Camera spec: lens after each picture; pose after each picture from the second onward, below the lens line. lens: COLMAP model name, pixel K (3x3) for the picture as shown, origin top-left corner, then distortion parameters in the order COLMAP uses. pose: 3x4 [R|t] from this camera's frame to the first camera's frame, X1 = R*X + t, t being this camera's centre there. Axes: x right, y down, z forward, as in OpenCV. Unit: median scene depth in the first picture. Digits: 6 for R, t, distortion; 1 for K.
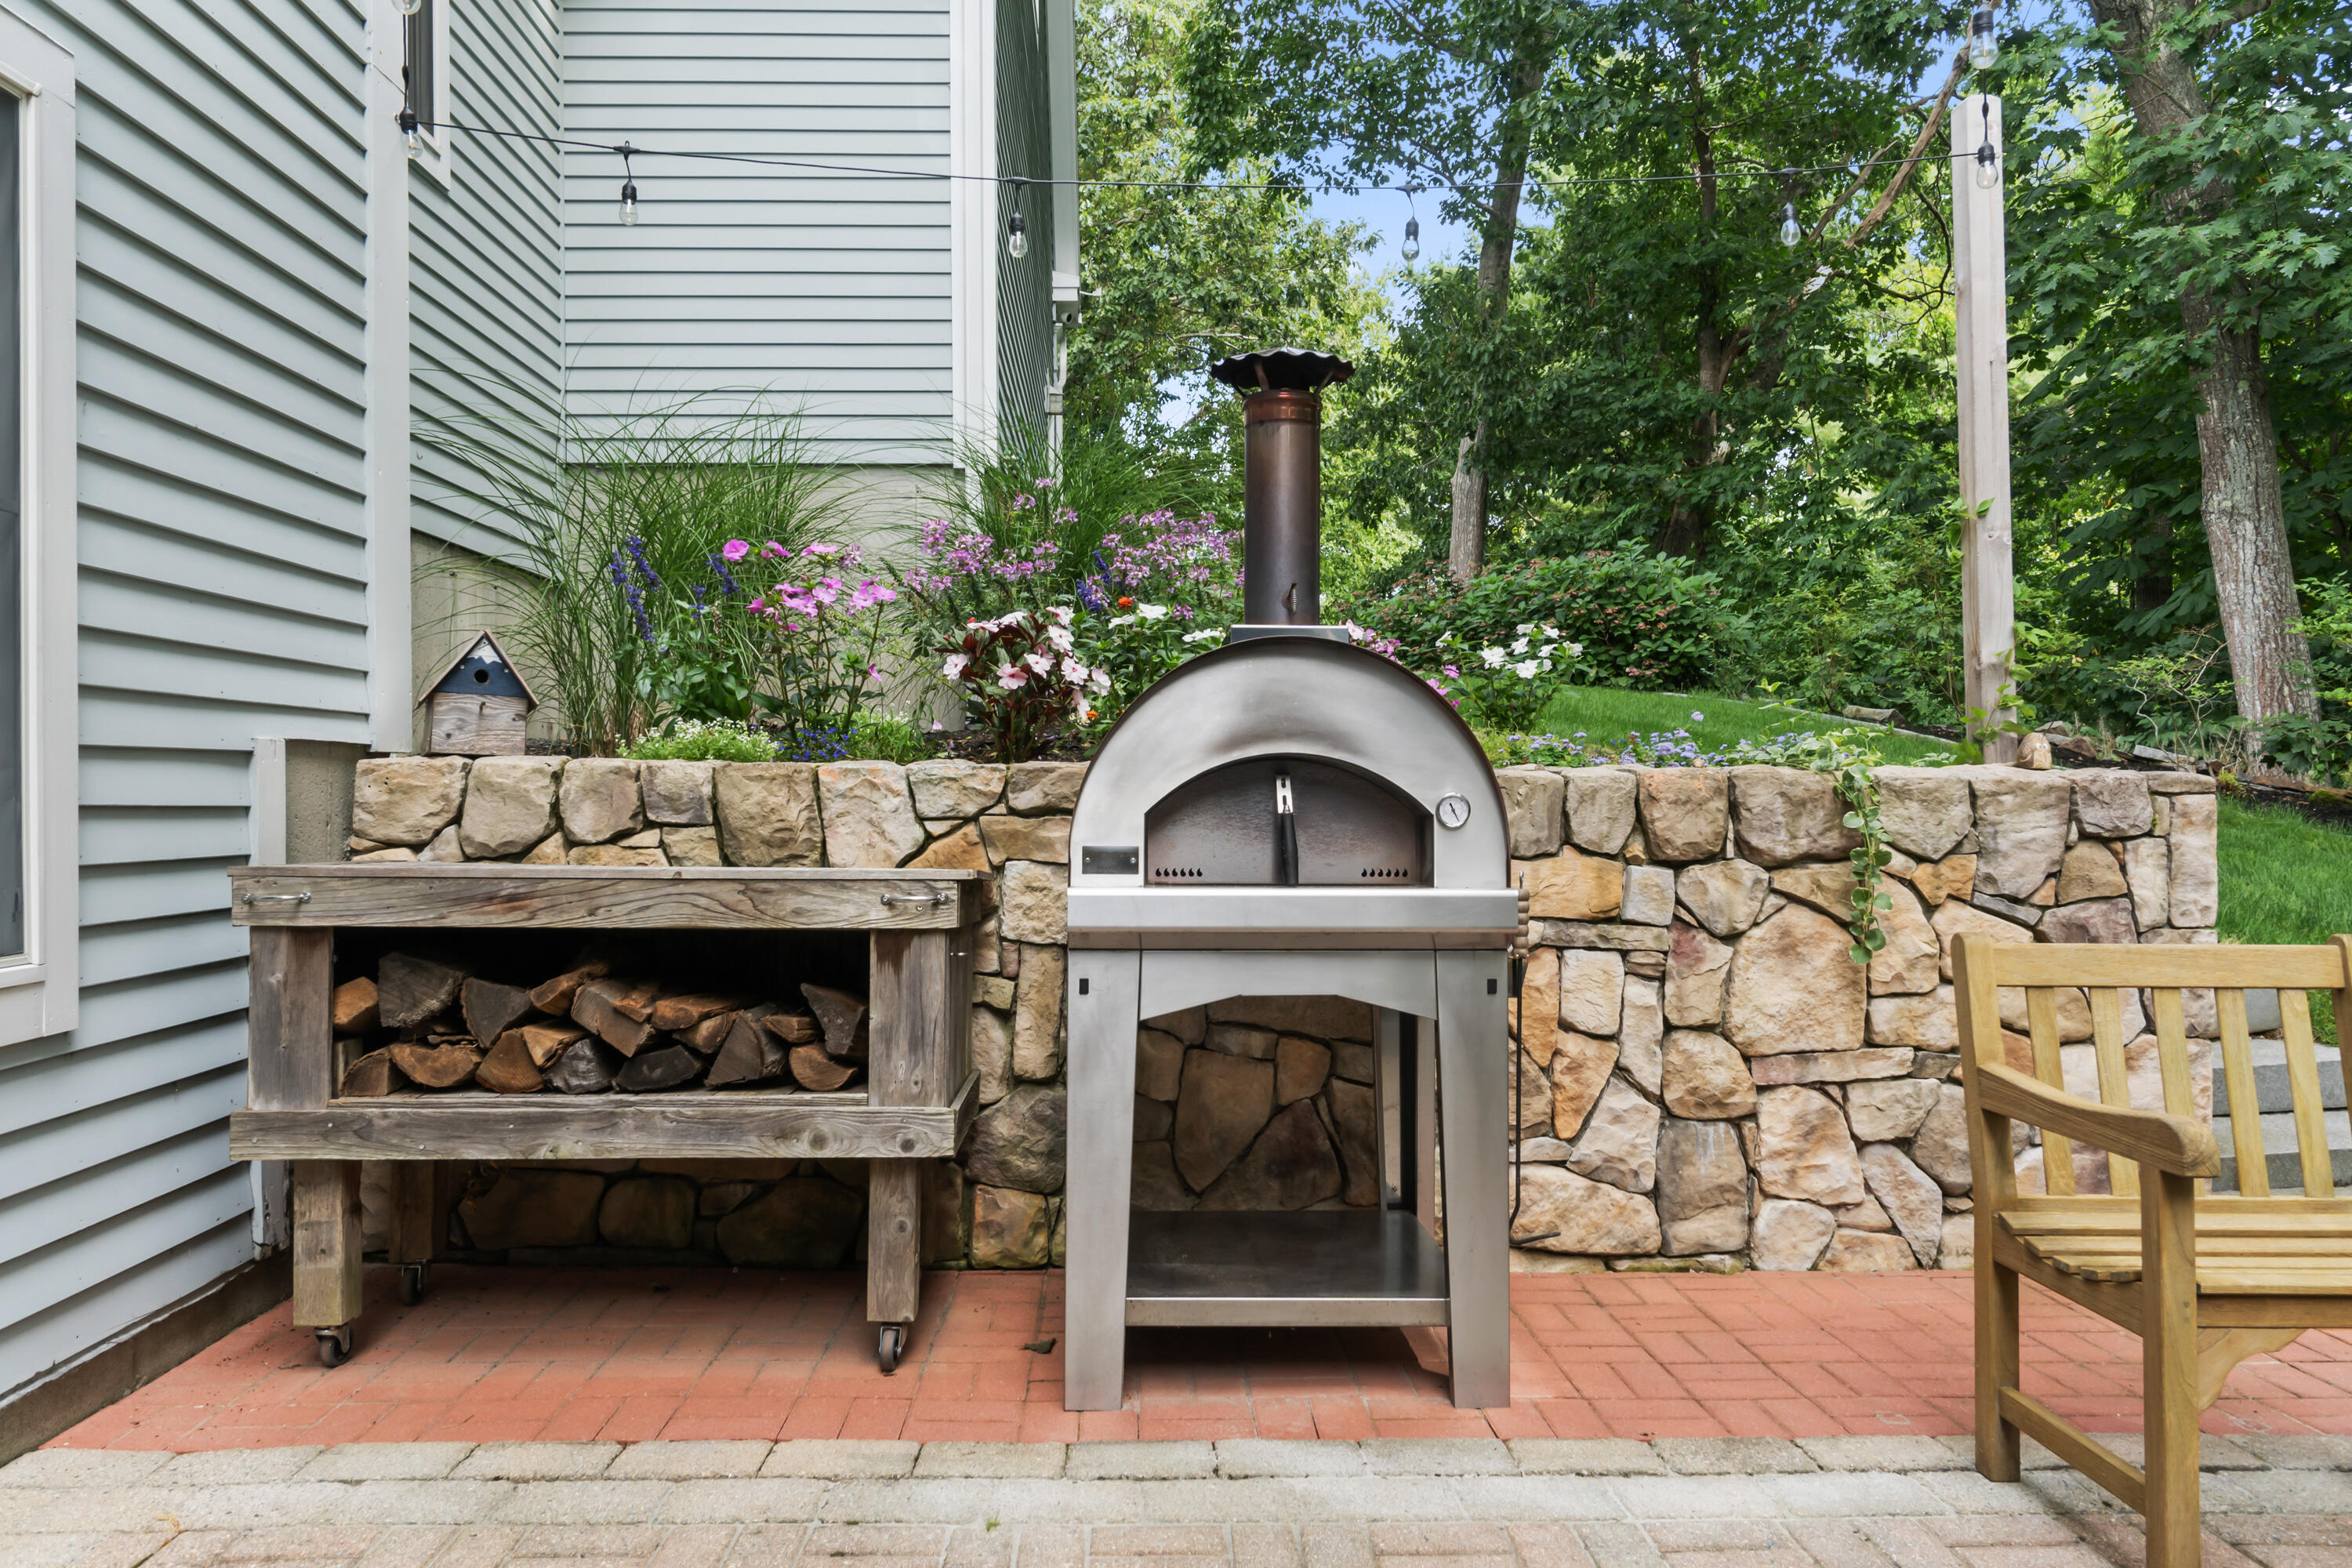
lens RADIAL K [[1764.6, 0, 1171.6], [0, 1764.6, 782.6], [0, 0, 1]] dist [0.000972, -0.000174]
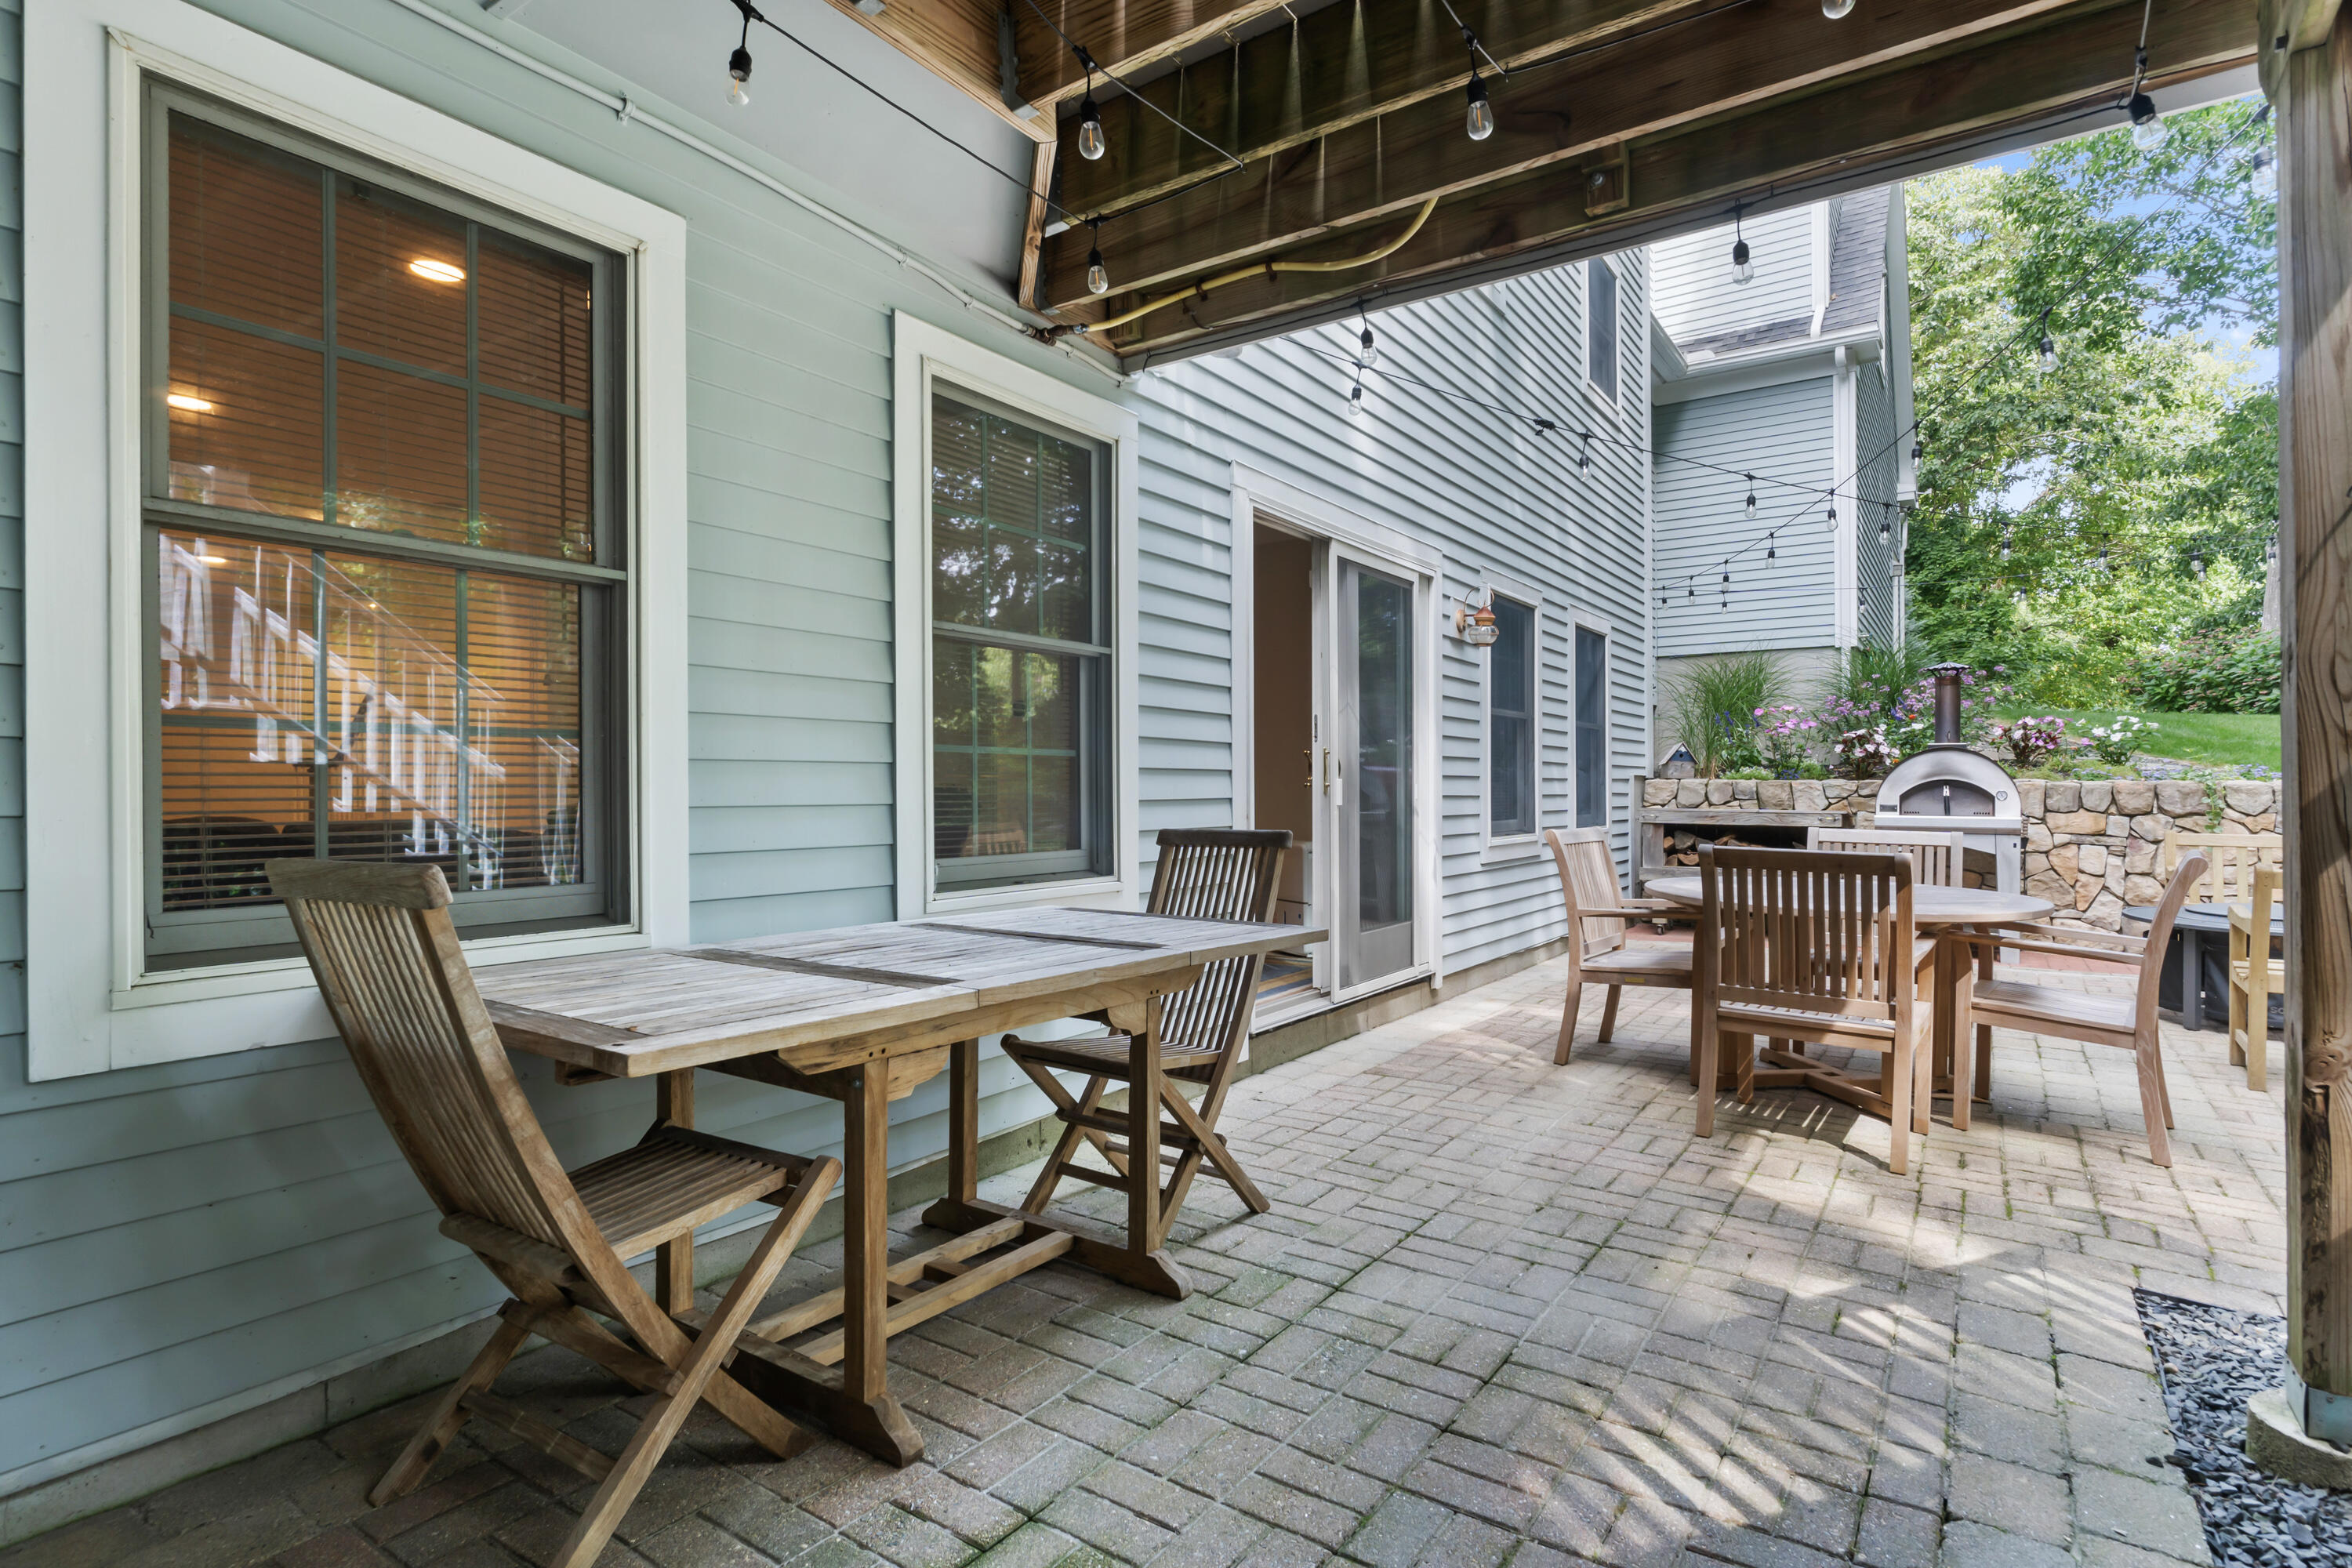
lens RADIAL K [[1171.1, 0, 1172.2], [0, 1171.1, 786.1], [0, 0, 1]] dist [-0.011526, 0.000438]
pose [[0.805511, -0.000572, -0.592581, 0.153301], [0.002653, 0.999993, 0.002640, -0.009546], [0.592575, -0.003699, 0.805506, -1.395782]]
